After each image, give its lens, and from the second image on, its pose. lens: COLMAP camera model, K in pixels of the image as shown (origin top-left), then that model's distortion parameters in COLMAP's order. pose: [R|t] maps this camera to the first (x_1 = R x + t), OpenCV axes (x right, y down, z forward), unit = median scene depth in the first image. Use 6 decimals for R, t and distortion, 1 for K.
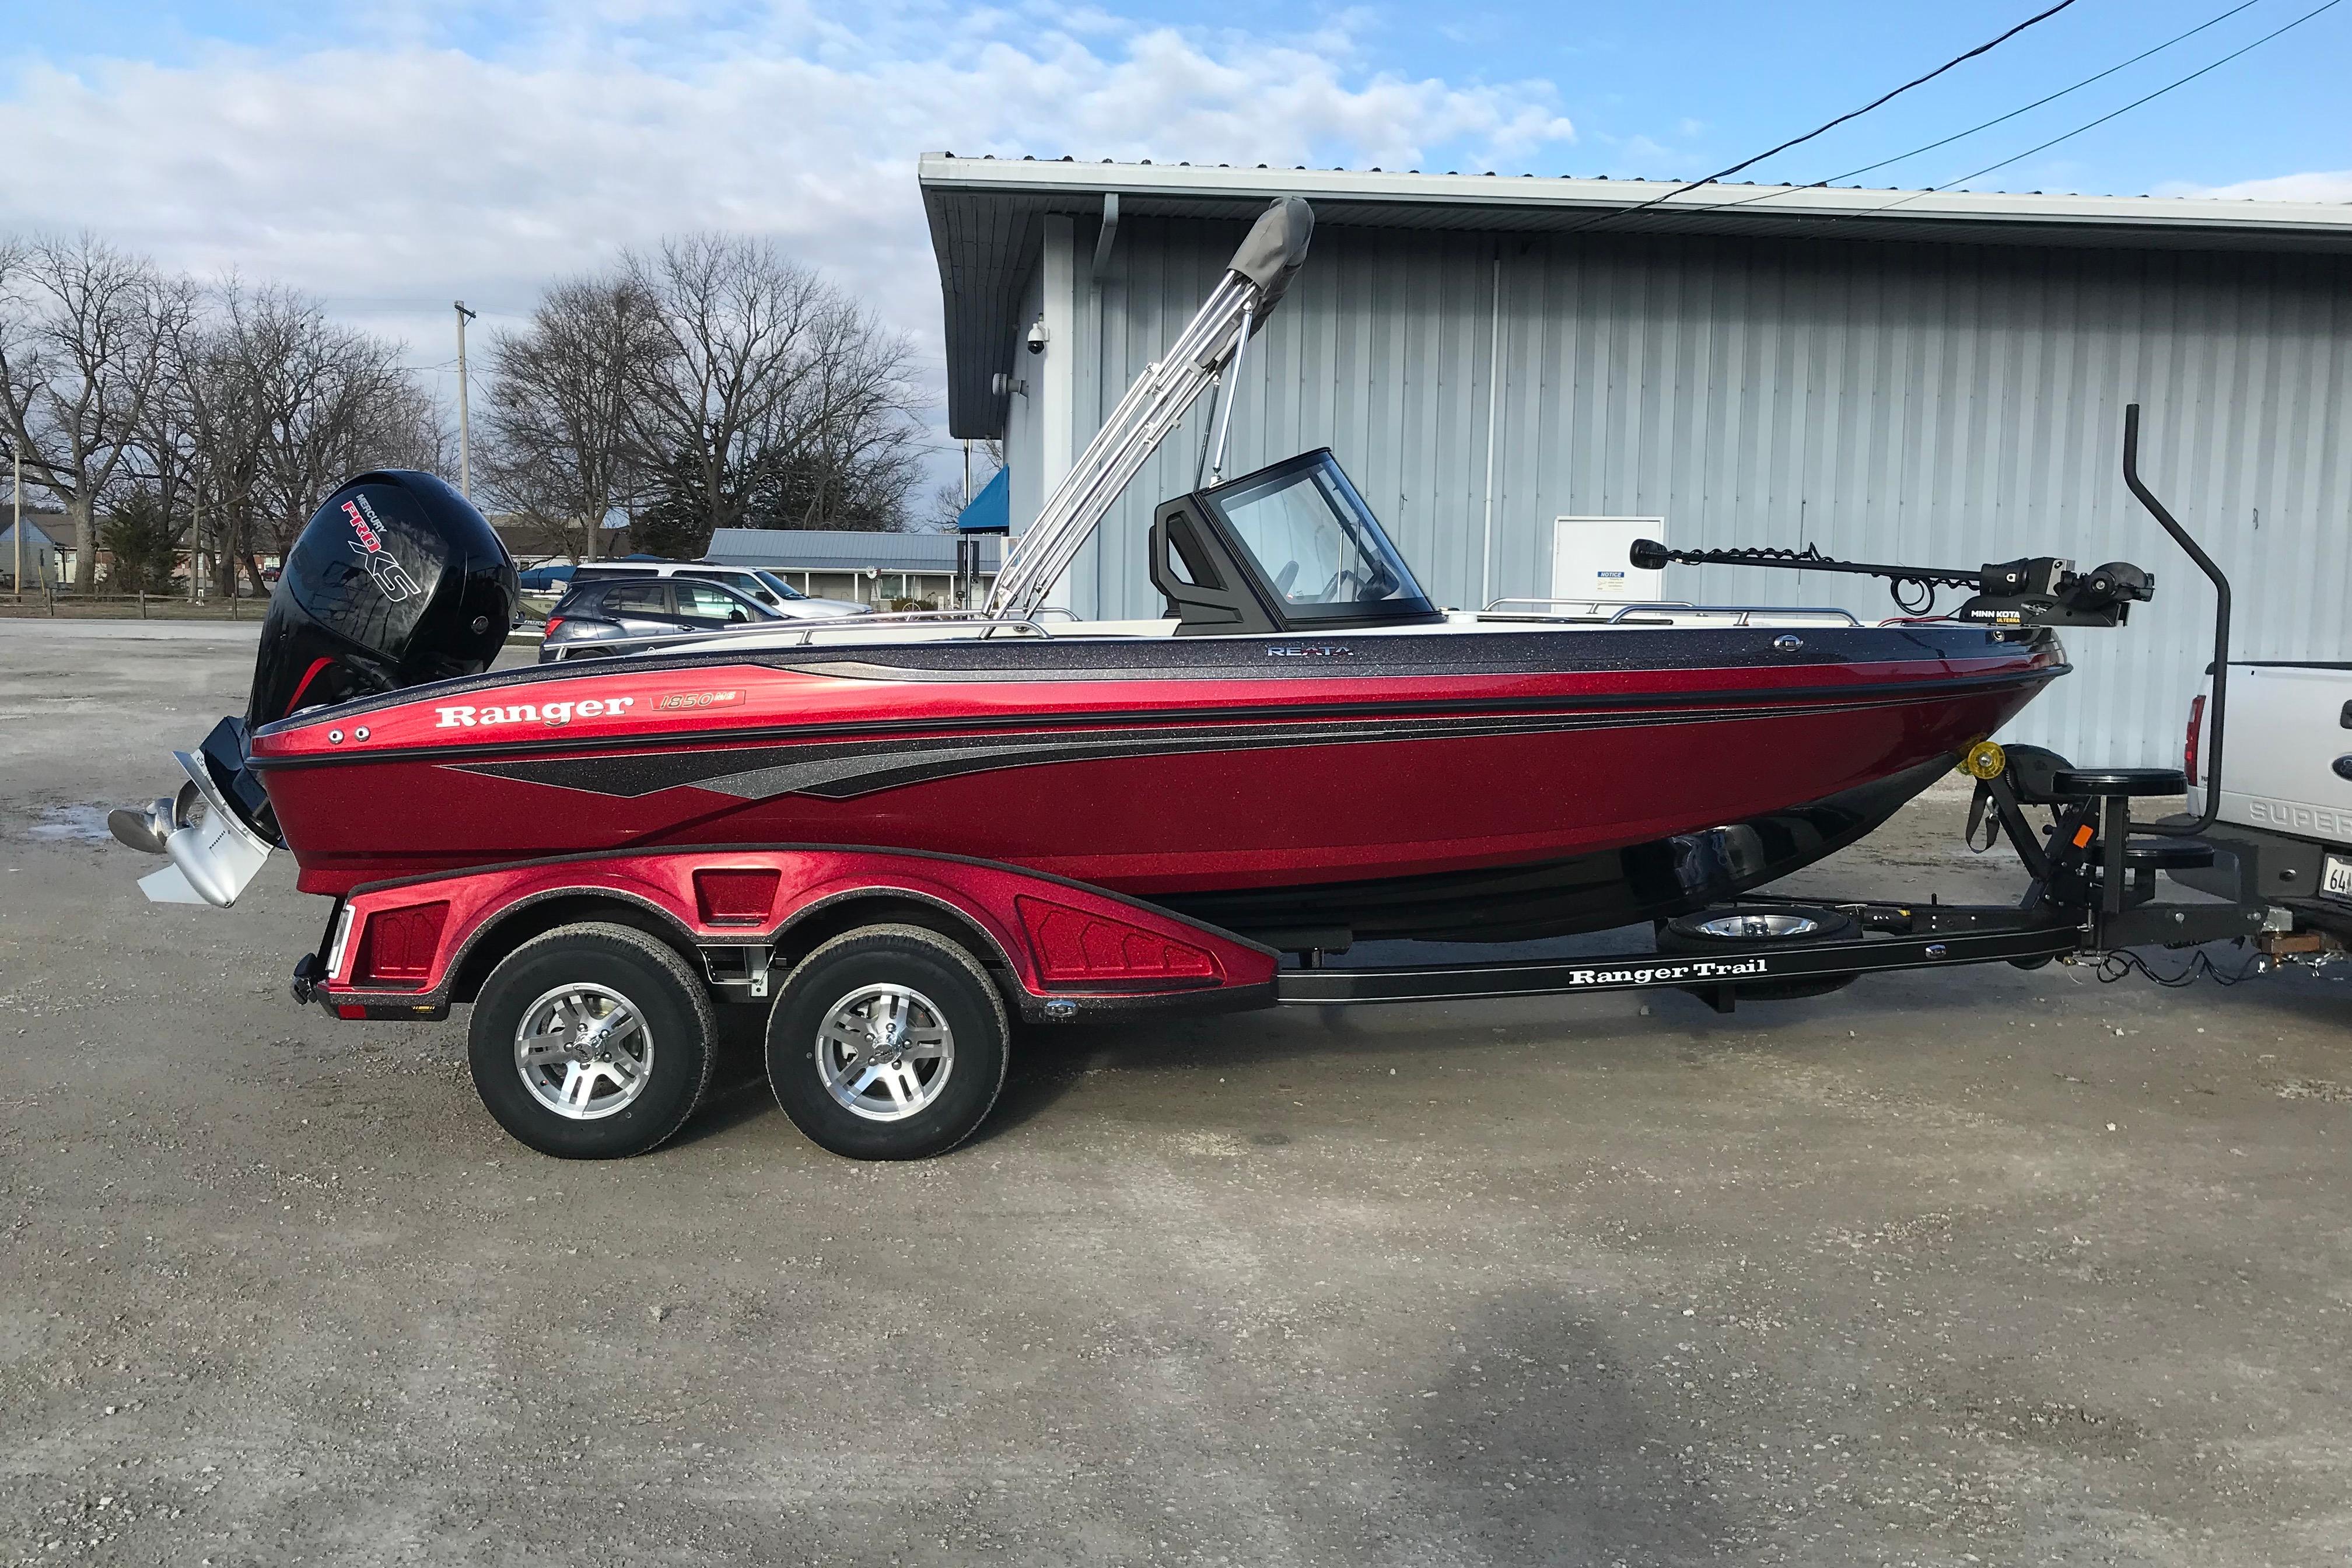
lens RADIAL K [[1920.5, 0, 1147.7], [0, 1920.5, 799.1], [0, 0, 1]] dist [0.027732, 0.013653]
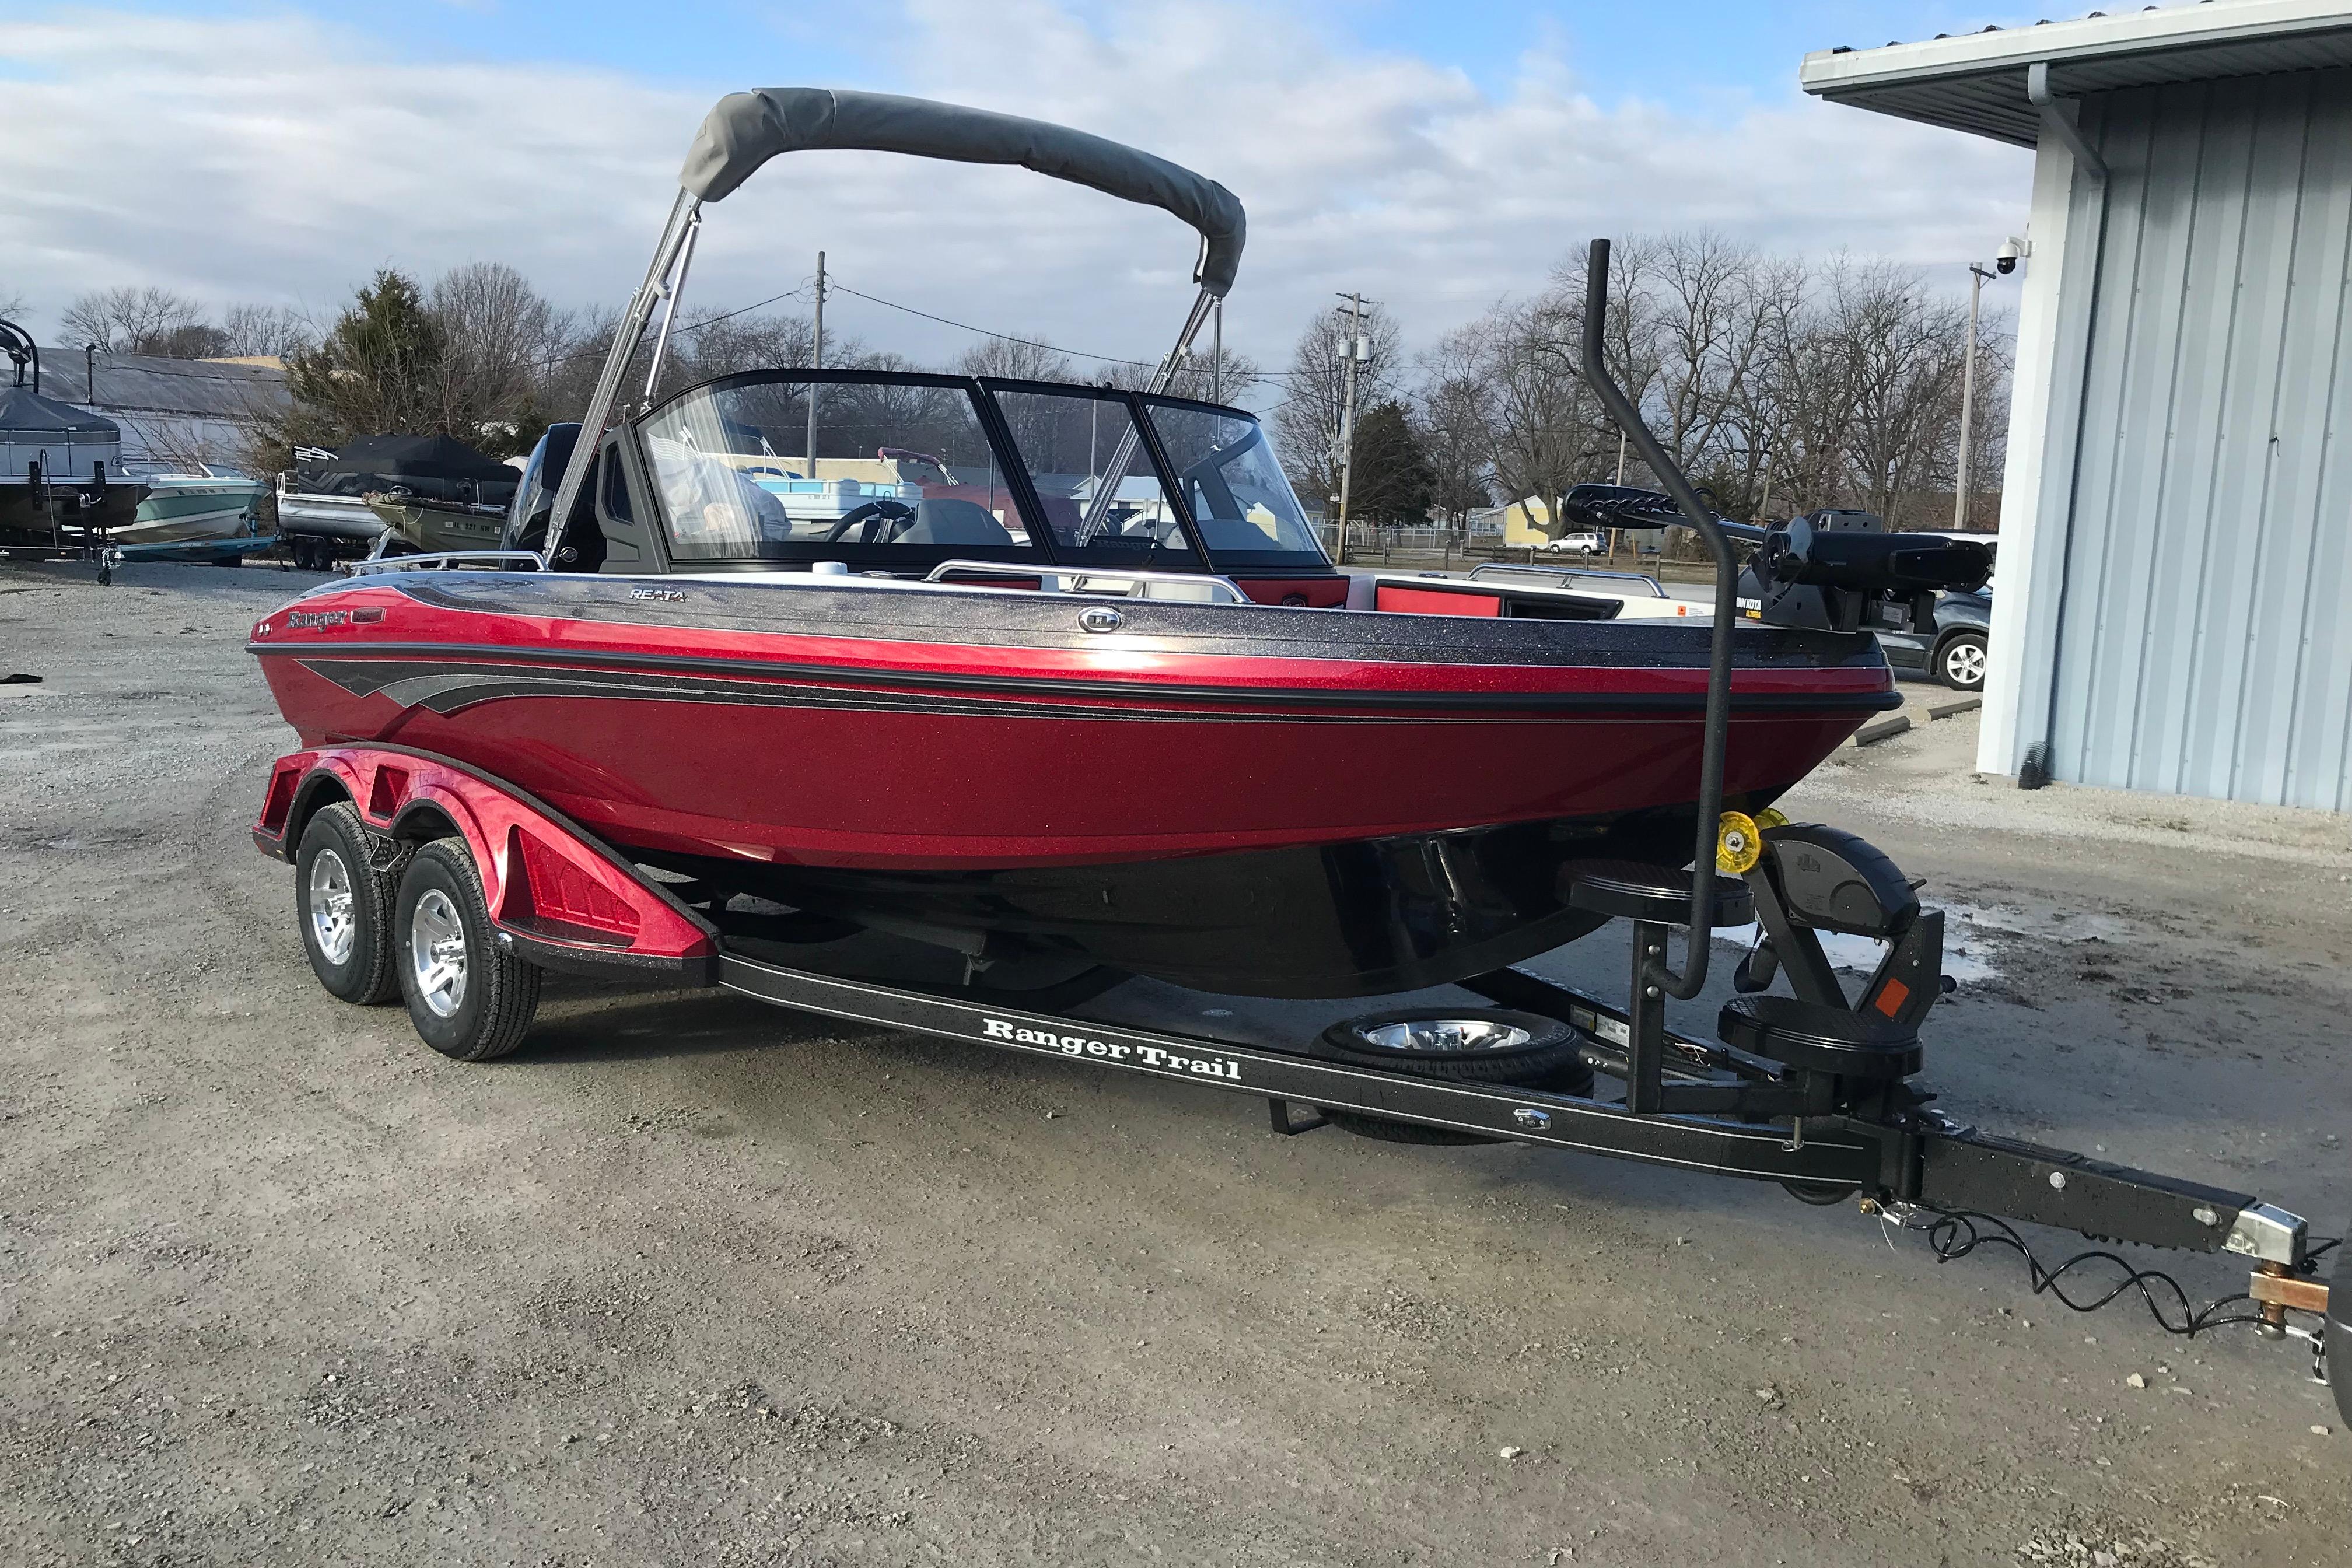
lens RADIAL K [[1905.6, 0, 1100.9], [0, 1905.6, 778.6], [0, 0, 1]] dist [0.049027, -0.054104]
pose [[0.687332, 0.110527, -0.717885, 0.788642], [-0.107285, 0.992962, 0.050159, -0.052900], [0.718376, 0.042542, 0.694353, 0.464796]]
